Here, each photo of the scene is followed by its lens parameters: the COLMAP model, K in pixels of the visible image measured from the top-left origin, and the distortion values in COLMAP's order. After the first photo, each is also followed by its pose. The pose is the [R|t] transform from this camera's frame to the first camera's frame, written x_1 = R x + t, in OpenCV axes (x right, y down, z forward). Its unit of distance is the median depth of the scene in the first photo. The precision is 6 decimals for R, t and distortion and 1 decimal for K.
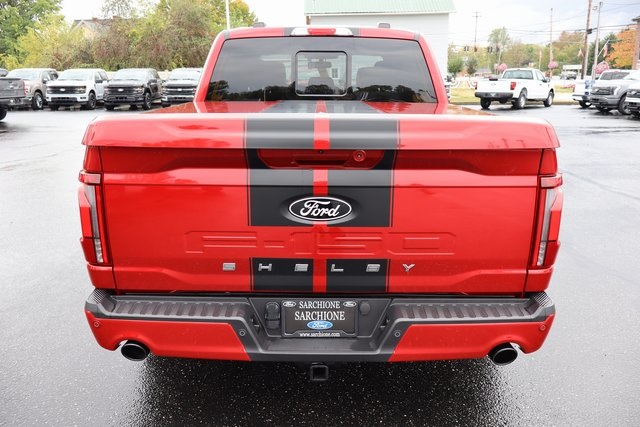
lens RADIAL K [[534.6, 0, 320.0], [0, 534.6, 213.5], [0, 0, 1]] dist [-0.006420, 0.016485]
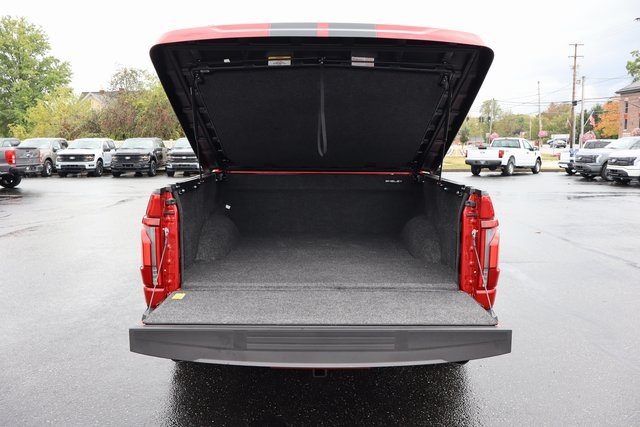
lens RADIAL K [[534.6, 0, 320.0], [0, 534.6, 213.5], [0, 0, 1]] dist [-0.006420, 0.016485]
pose [[0.999988, -0.000629, 0.004932, -0.004033], [0.001232, 0.992381, -0.123198, 0.045040], [-0.004817, 0.123203, 0.992370, -0.196776]]
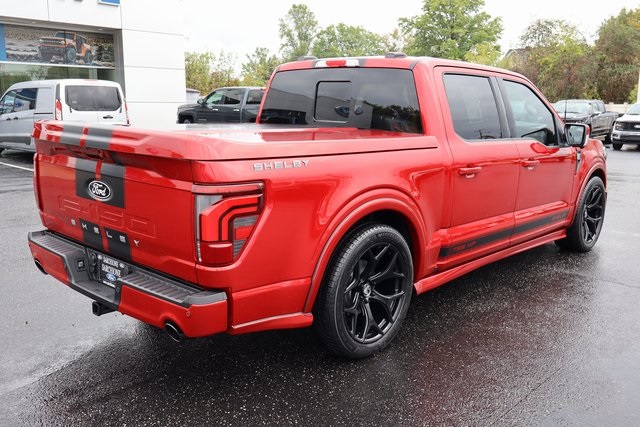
lens RADIAL K [[601.0, 0, 320.0], [0, 601.0, 213.5], [0, 0, 1]] dist [0.003379, 0.007649]
pose [[0.739673, 0.139561, -0.658336, 0.820671], [-0.190658, 0.981638, -0.006116, -0.026433], [0.645394, 0.130040, 0.752699, 0.096557]]
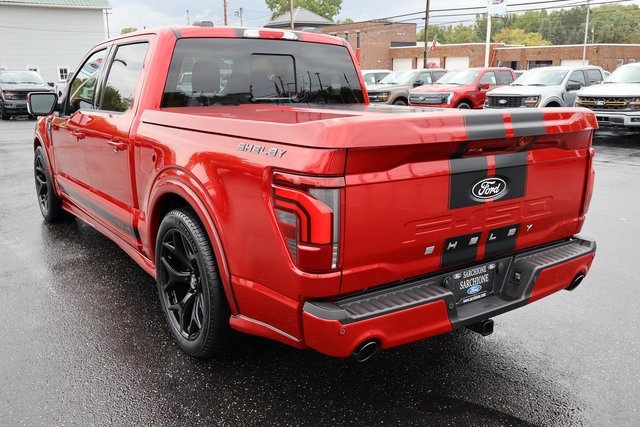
lens RADIAL K [[584.2, 0, 320.0], [0, 584.2, 213.5], [0, 0, 1]] dist [0.007866, 0.002593]
pose [[0.812174, -0.131225, 0.568466, -0.580697], [0.145939, 0.989095, 0.019819, -0.018449], [-0.564868, 0.066865, 0.822468, 0.073812]]
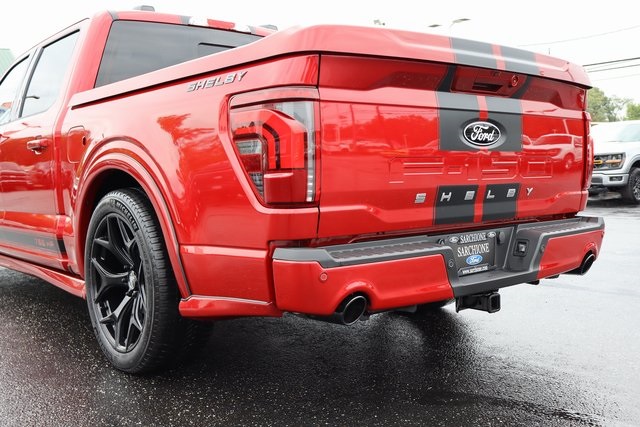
lens RADIAL K [[660.7, 0, 320.0], [0, 660.7, 213.5], [0, 0, 1]] dist [-0.009434, -0.002321]
pose [[0.764515, -0.060621, 0.641749, -0.585957], [0.187168, 0.973552, -0.131010, 0.137020], [-0.616834, 0.220274, 0.755642, 0.140688]]
